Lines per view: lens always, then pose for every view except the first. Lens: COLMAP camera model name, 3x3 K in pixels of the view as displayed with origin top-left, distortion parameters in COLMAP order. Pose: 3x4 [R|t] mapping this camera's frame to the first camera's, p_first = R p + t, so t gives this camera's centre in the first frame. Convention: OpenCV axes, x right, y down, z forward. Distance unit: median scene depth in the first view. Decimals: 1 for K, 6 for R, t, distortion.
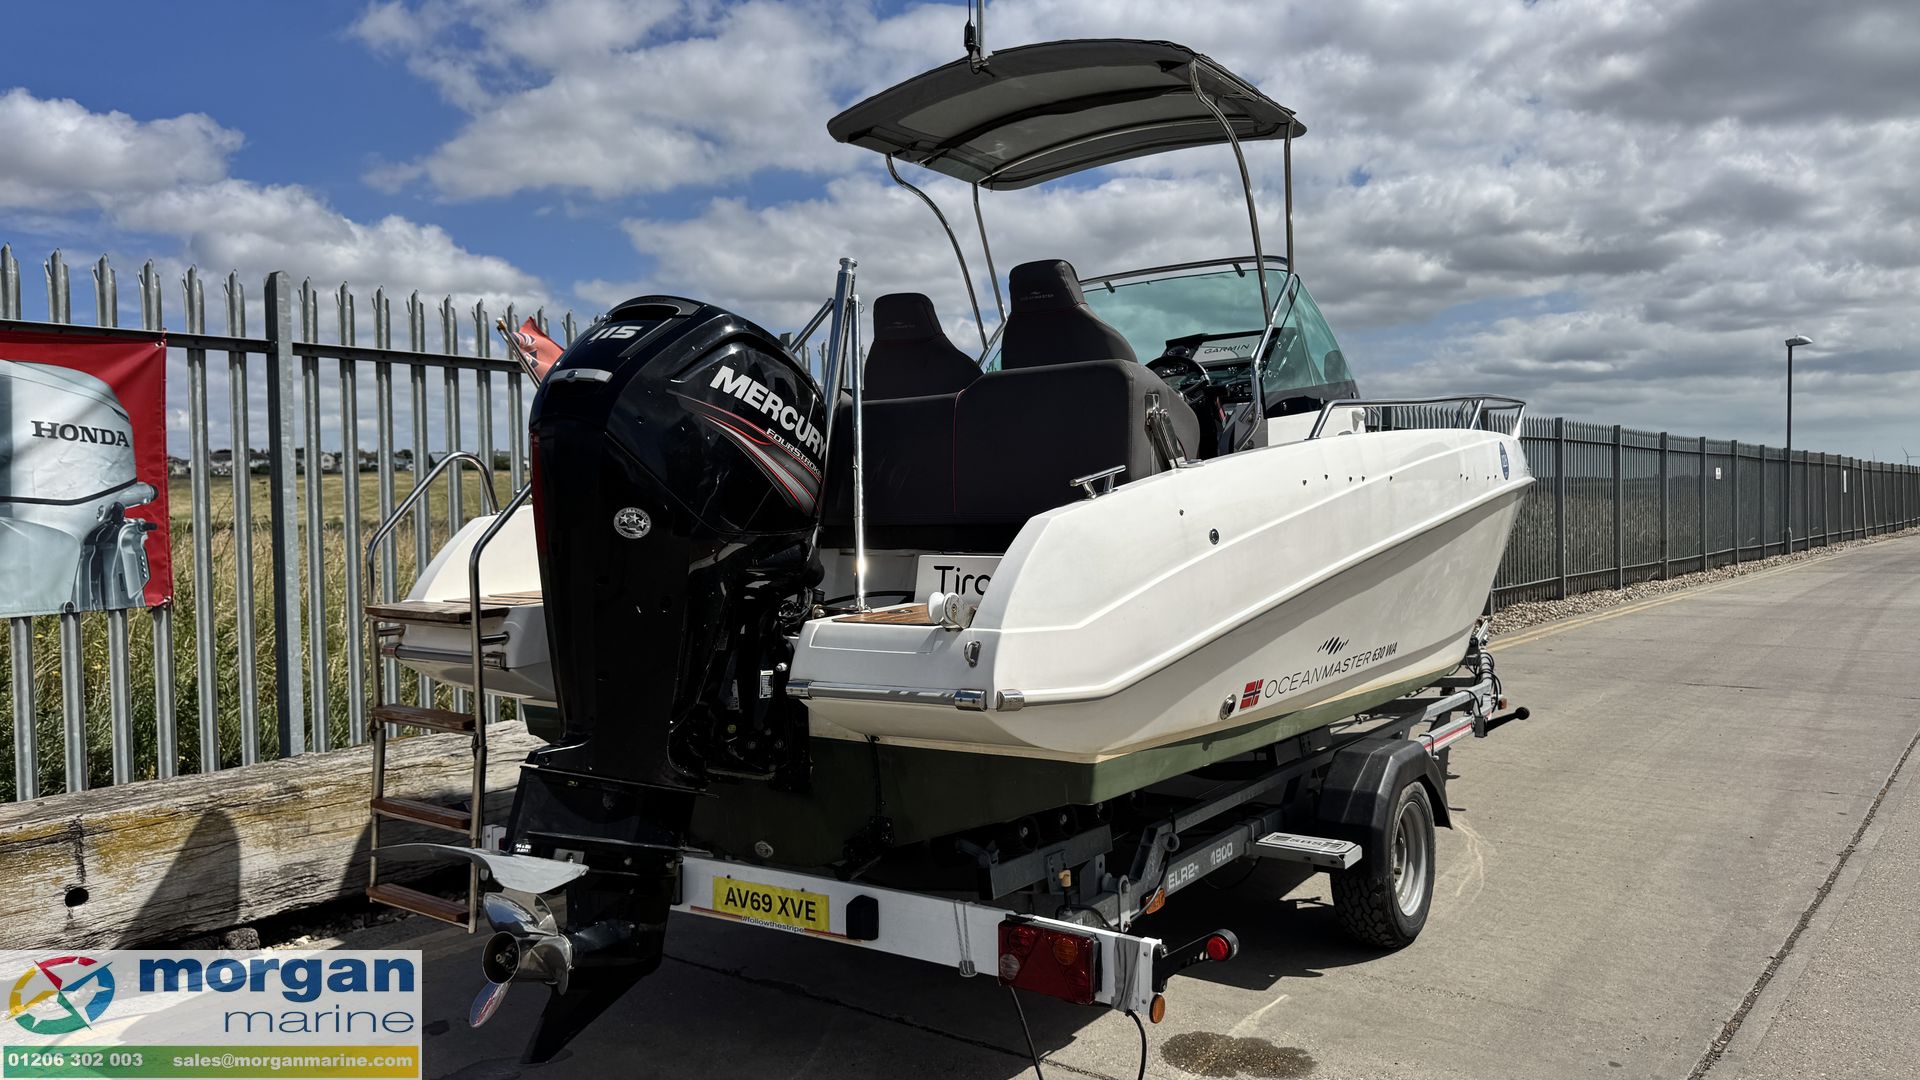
lens RADIAL K [[1343.5, 0, 971.9], [0, 1343.5, 537.2], [0, 0, 1]] dist [0.059805, -0.059544]
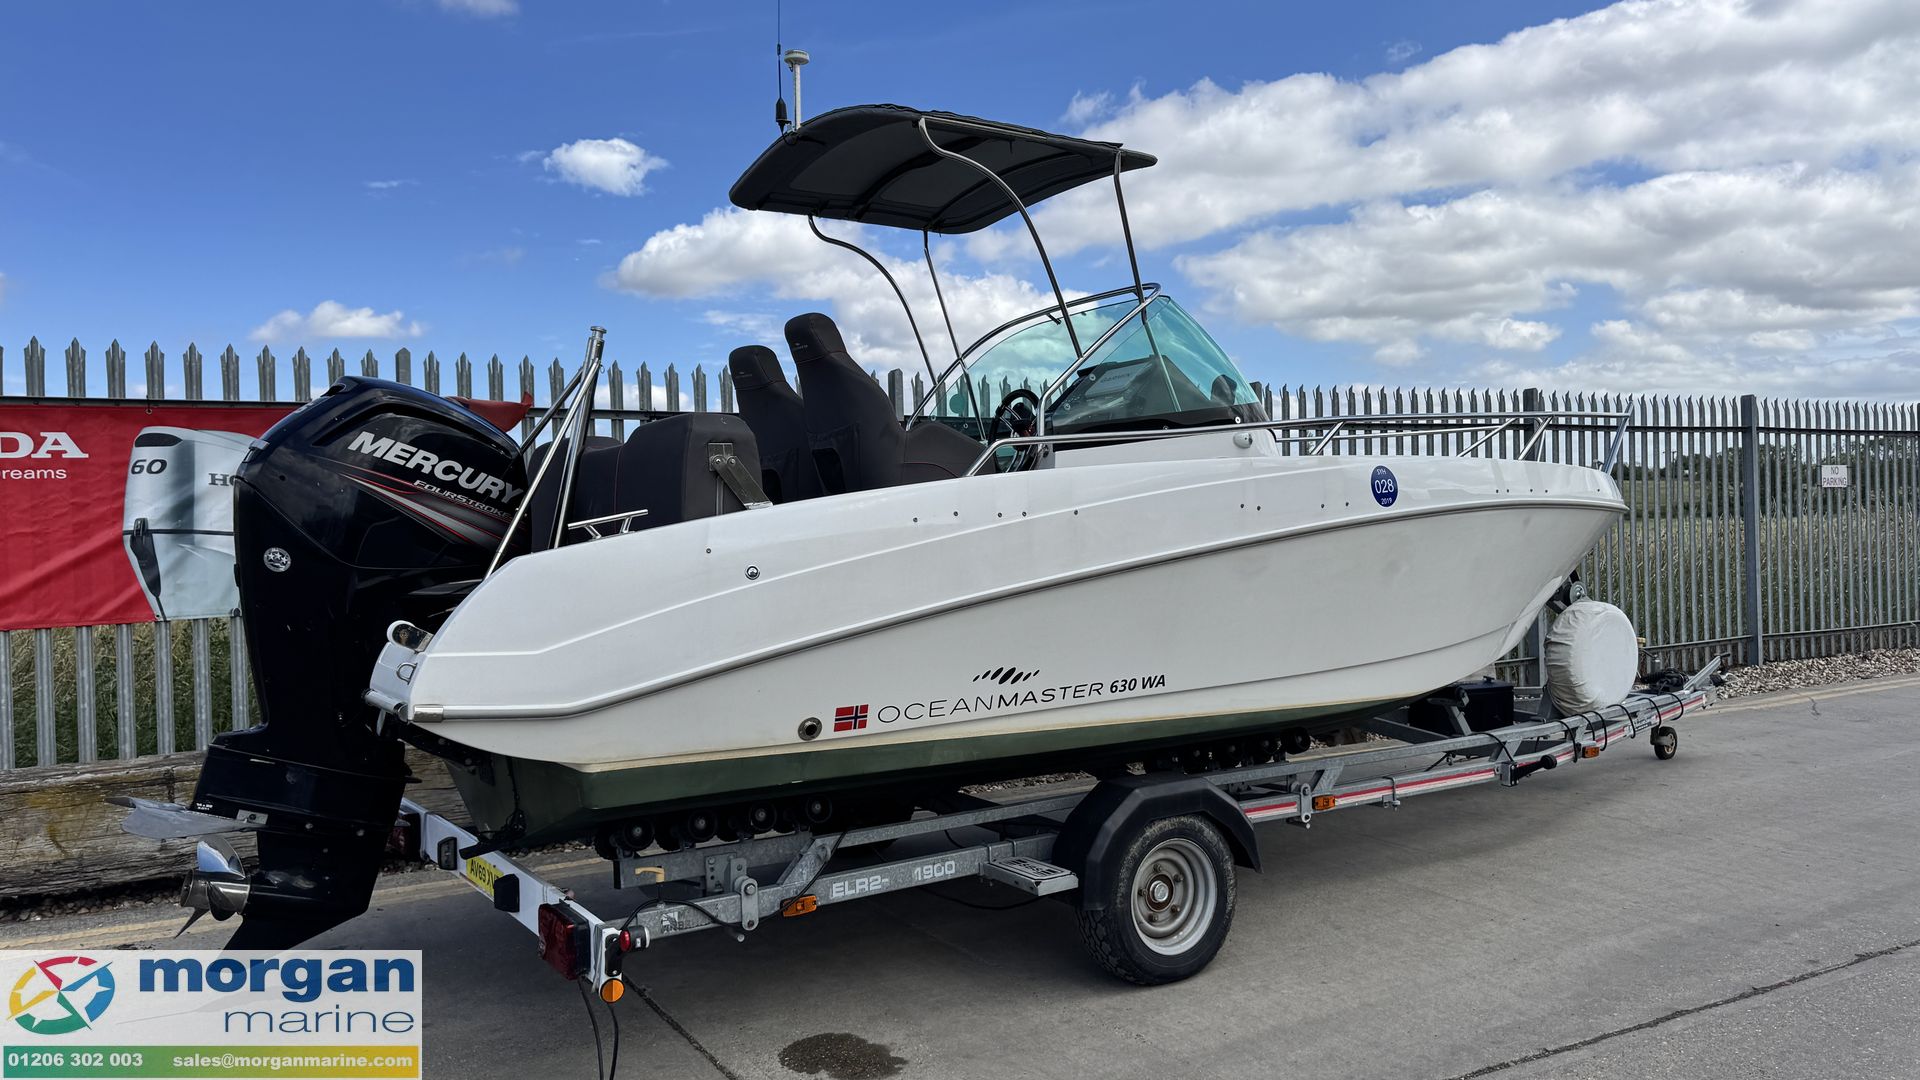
lens RADIAL K [[1343.5, 0, 971.7], [0, 1343.5, 551.7], [0, 0, 1]] dist [0.059805, -0.059544]
pose [[0.925679, 0.003887, -0.378290, 0.685667], [-0.002506, 0.999988, 0.004143, -0.020210], [0.378302, -0.002888, 0.925678, 0.052341]]
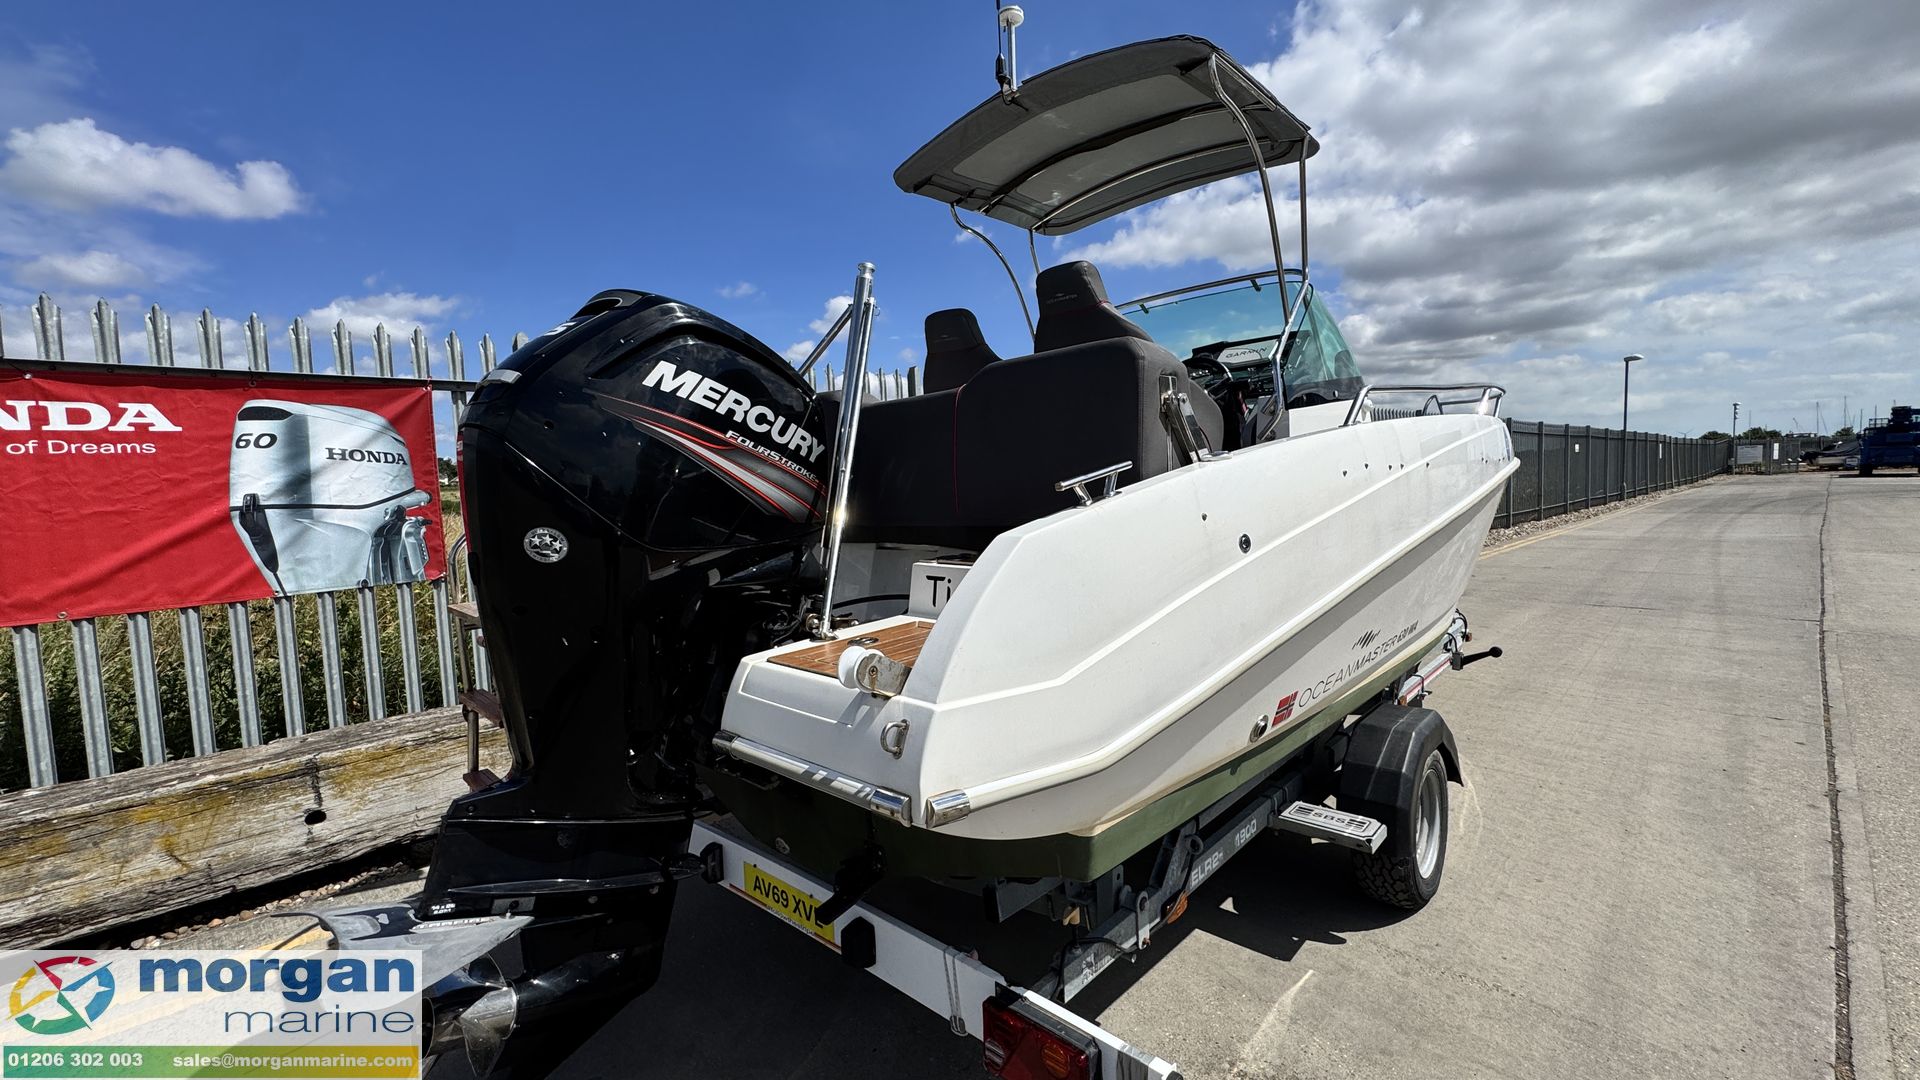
lens RADIAL K [[760.8, 0, 963.7], [0, 760.8, 538.7], [0, 0, 1]] dist [-0.001933, 0.000983]
pose [[0.987792, -0.011421, -0.155360, 0.073503], [0.019639, 0.998482, 0.051467, -0.028205], [0.154536, -0.053890, 0.986516, 0.458346]]
